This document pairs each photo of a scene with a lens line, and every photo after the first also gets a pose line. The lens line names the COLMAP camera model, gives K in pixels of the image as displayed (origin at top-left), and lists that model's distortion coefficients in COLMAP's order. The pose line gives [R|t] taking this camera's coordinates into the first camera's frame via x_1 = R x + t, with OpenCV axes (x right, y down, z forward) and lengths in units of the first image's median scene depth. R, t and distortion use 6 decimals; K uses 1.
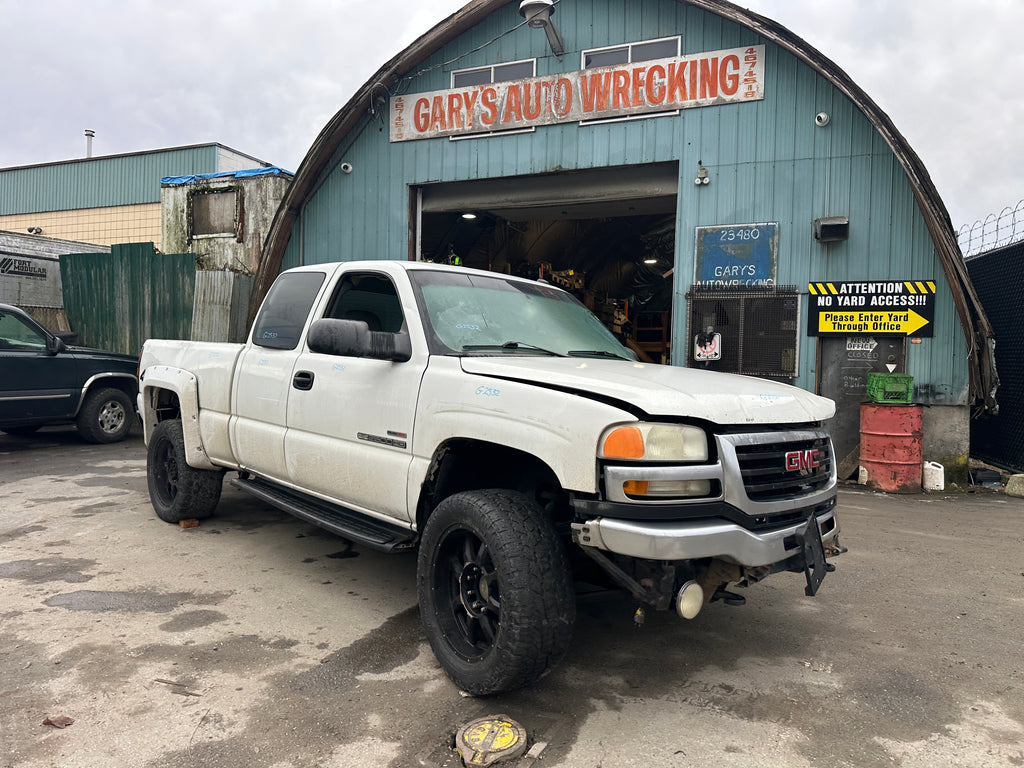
lens RADIAL K [[715.6, 0, 516.5], [0, 715.6, 373.0], [0, 0, 1]] dist [0.037819, -0.046494]
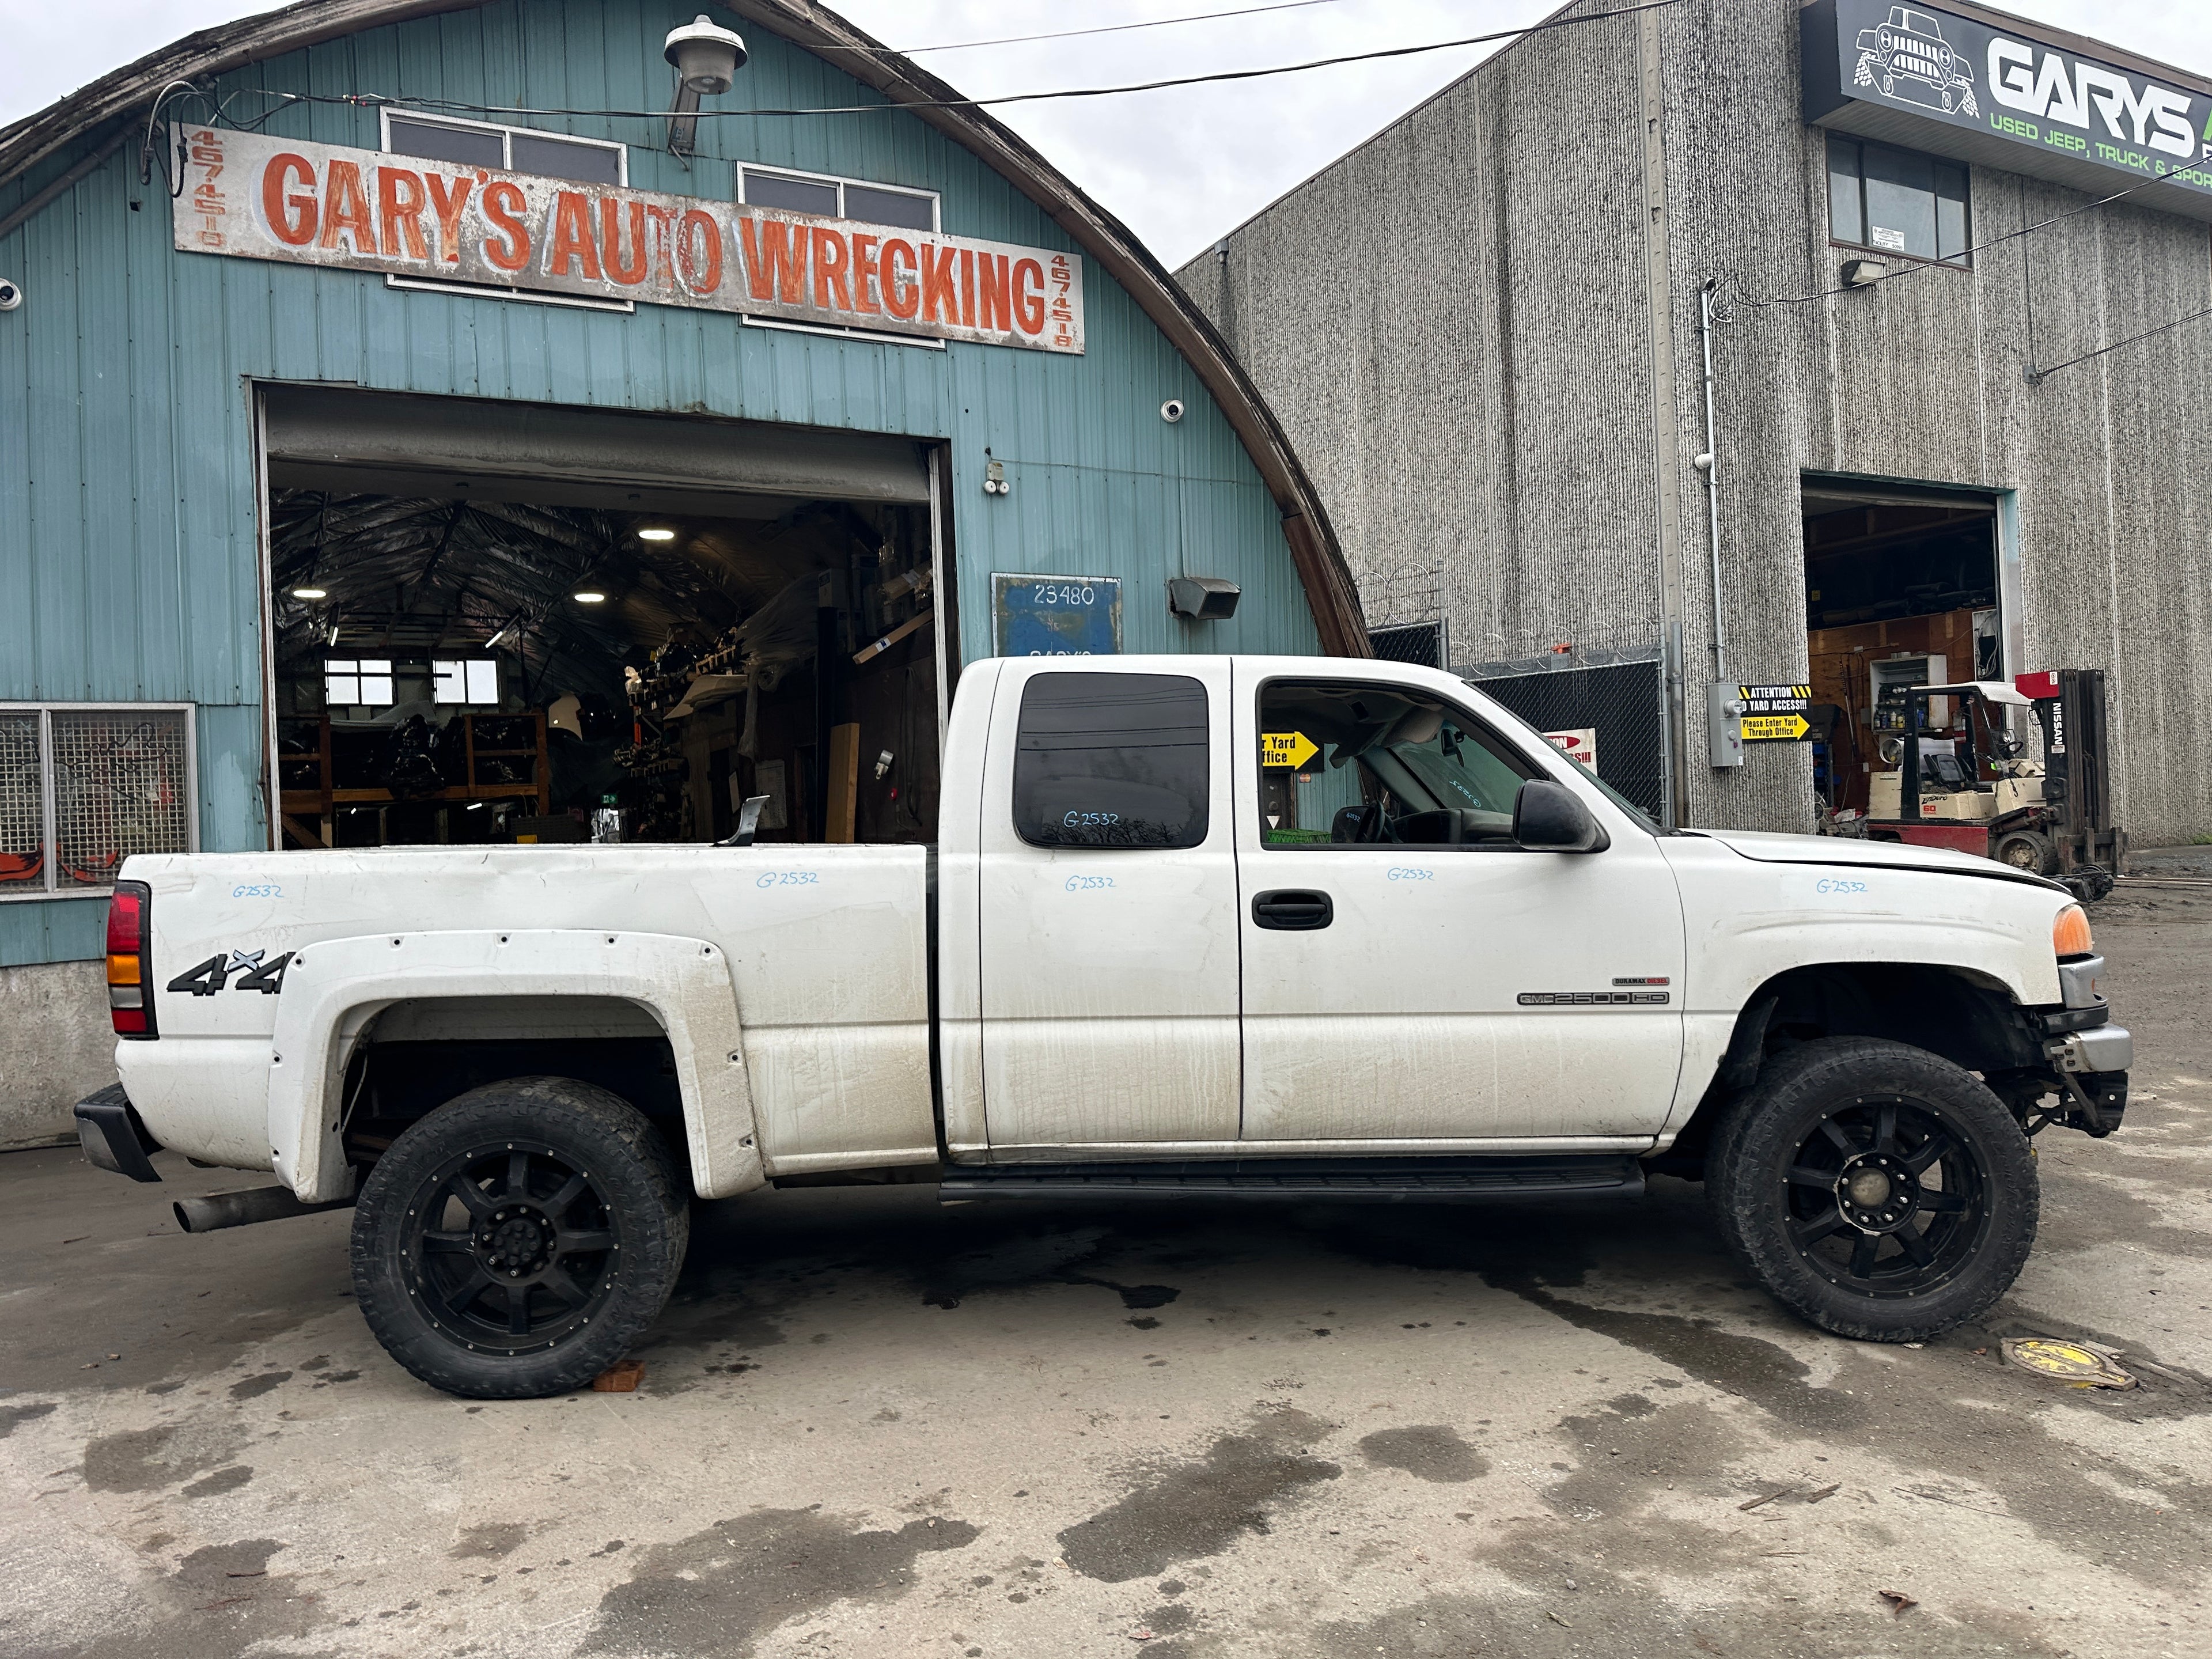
lens RADIAL K [[1545.8, 0, 1115.7], [0, 1545.8, 805.8], [0, 0, 1]] dist [0.037819, -0.046494]
pose [[0.647438, -0.044599, 0.760812, -0.607406], [0.061514, 0.998087, 0.006160, -0.038237], [-0.759632, 0.042813, 0.648943, 0.230463]]
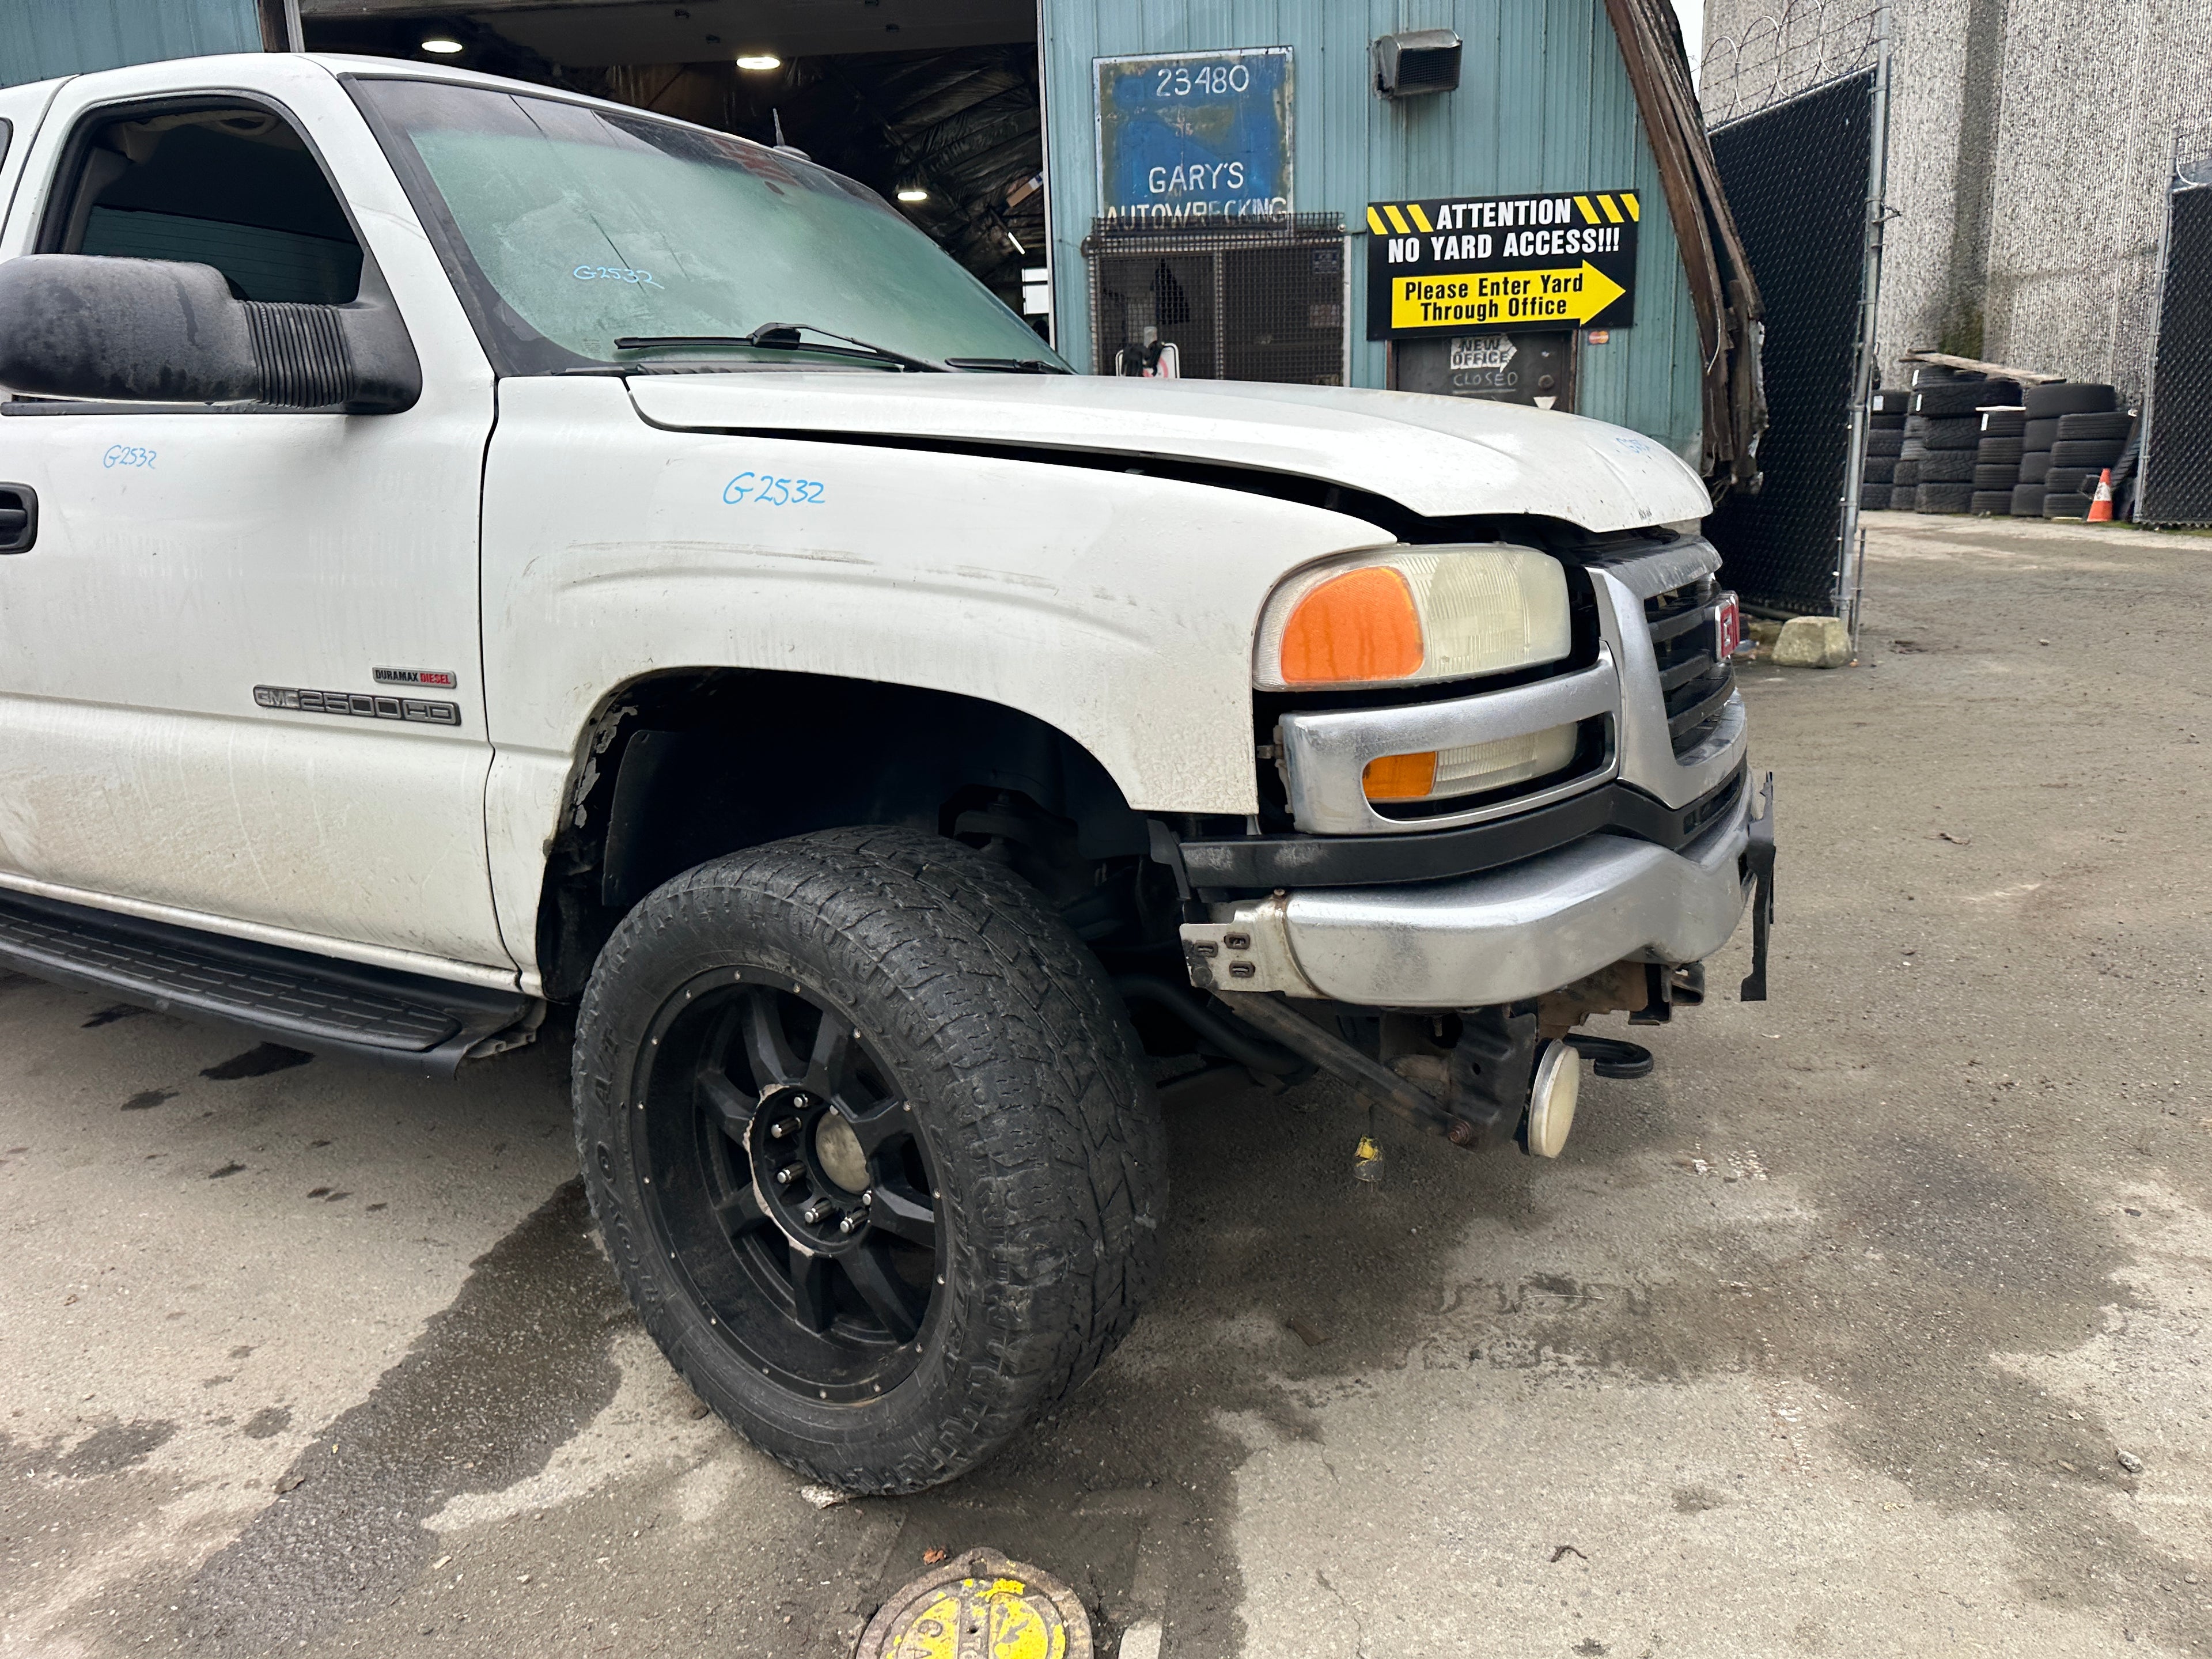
lens RADIAL K [[1552.3, 0, 1115.2], [0, 1552.3, 807.4], [0, 0, 1]] dist [0.035123, -0.044516]
pose [[0.947179, -0.130745, 0.292844, -0.041866], [0.068000, 0.974239, 0.215024, 0.009968], [-0.313413, -0.183753, 0.931669, 0.150021]]
